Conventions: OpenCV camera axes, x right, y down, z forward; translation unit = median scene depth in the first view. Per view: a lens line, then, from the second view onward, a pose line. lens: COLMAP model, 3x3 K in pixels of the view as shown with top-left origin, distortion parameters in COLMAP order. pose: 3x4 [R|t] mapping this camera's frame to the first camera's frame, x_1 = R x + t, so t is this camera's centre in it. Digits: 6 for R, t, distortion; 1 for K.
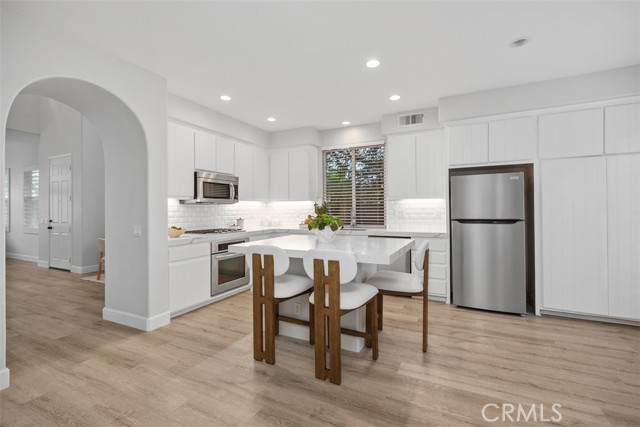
lens RADIAL K [[288.3, 0, 319.3], [0, 288.3, 208.0], [0, 0, 1]] dist [0.009504, -0.002297]
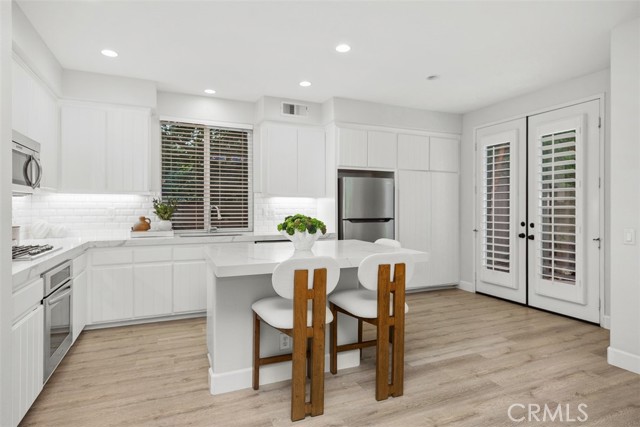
lens RADIAL K [[354.9, 0, 320.2], [0, 354.9, 208.2], [0, 0, 1]] dist [0.013551, -0.000377]
pose [[0.639359, 0.008728, 0.768859, -0.604959], [-0.009470, 0.999949, -0.003477, 0.006674], [-0.768850, -0.005059, 0.639409, 0.283589]]
